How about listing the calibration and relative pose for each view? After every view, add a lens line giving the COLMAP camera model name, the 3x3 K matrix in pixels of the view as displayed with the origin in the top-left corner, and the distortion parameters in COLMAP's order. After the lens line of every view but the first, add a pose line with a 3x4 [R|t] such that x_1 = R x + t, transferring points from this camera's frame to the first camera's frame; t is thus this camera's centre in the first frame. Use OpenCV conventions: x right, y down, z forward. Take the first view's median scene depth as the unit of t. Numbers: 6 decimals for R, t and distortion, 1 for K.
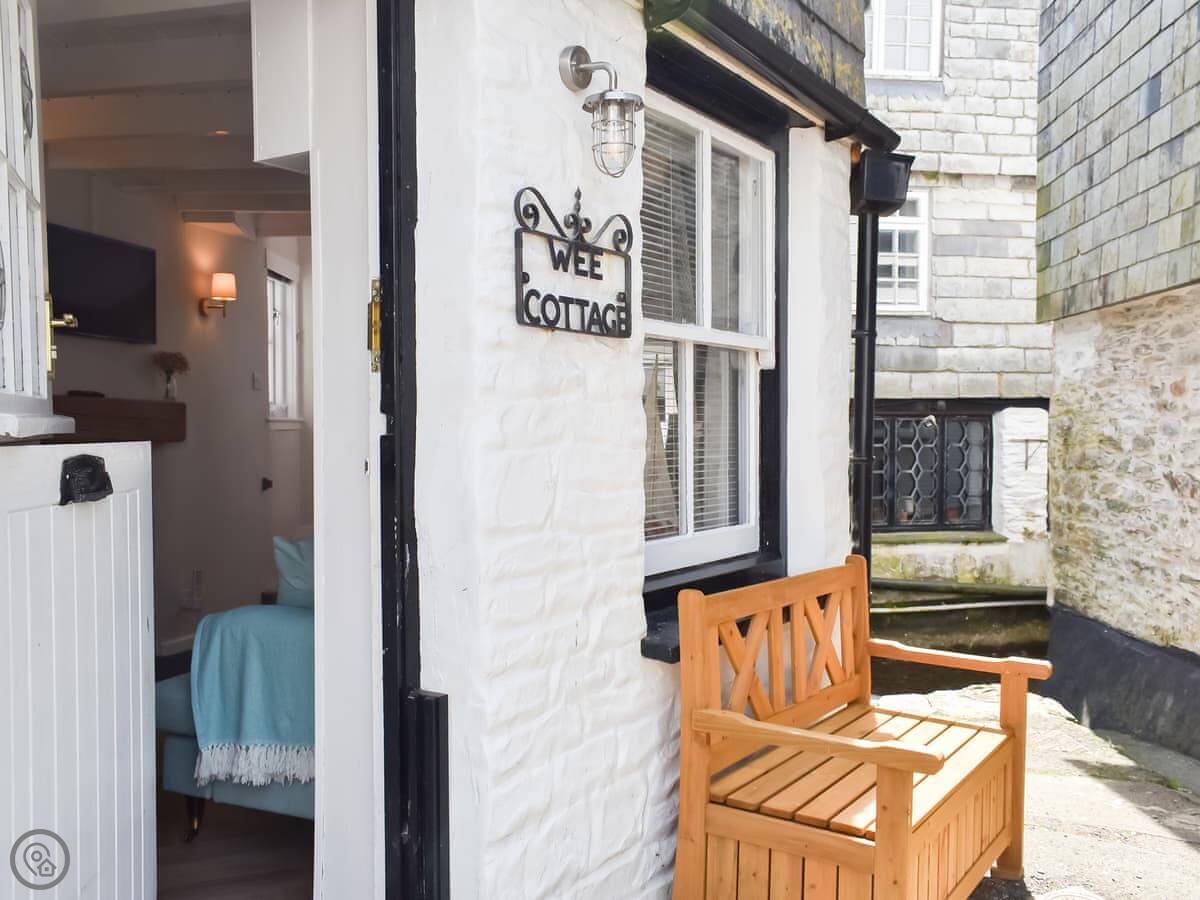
lens RADIAL K [[1052.7, 0, 600.0], [0, 1052.7, 450.0], [0, 0, 1]] dist [0.061573, 0.004200]
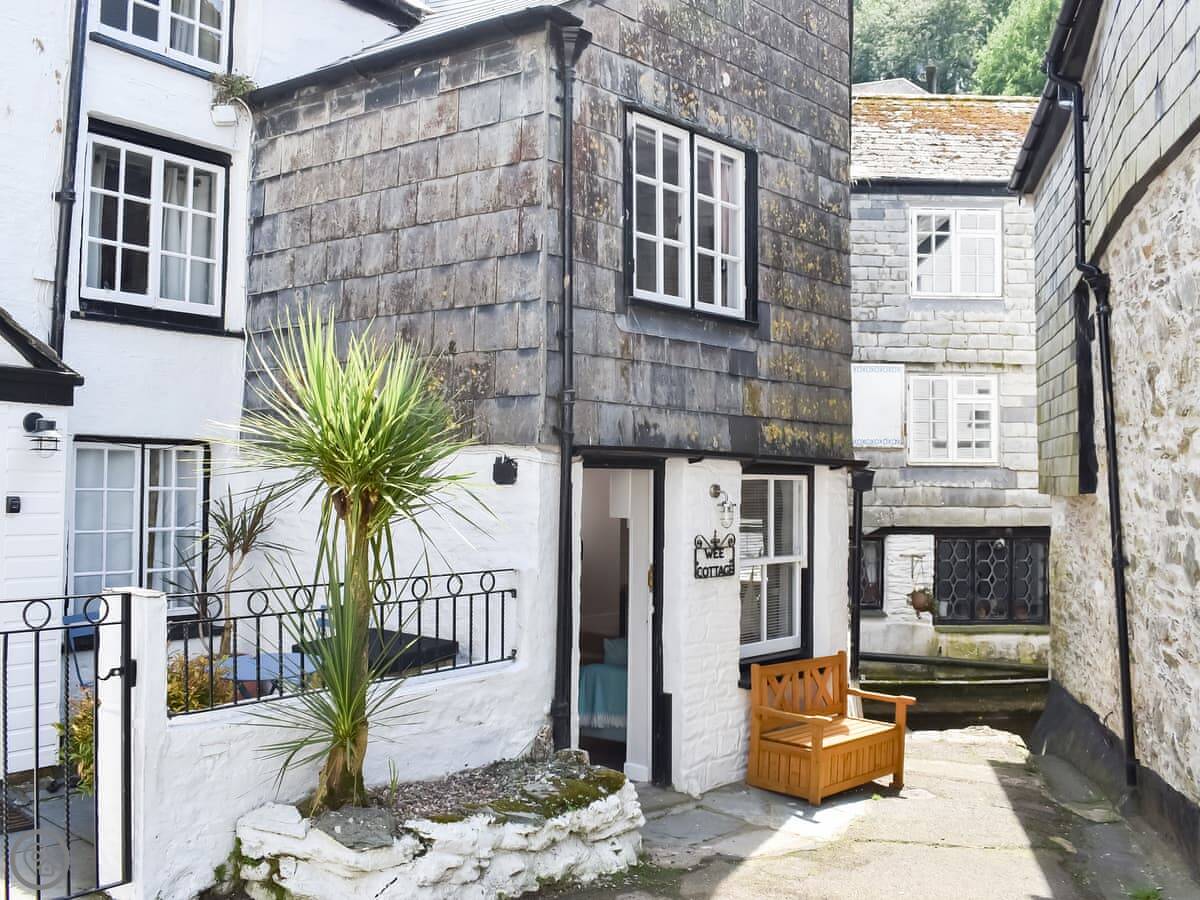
lens RADIAL K [[1003.3, 0, 600.0], [0, 1003.3, 450.0], [0, 0, 1]] dist [-0.088810, -0.001762]
pose [[0.984303, 0.003695, -0.176446, 0.133365], [-0.016476, 0.997338, -0.071027, -0.221833], [0.175714, 0.072819, 0.981744, -1.587587]]
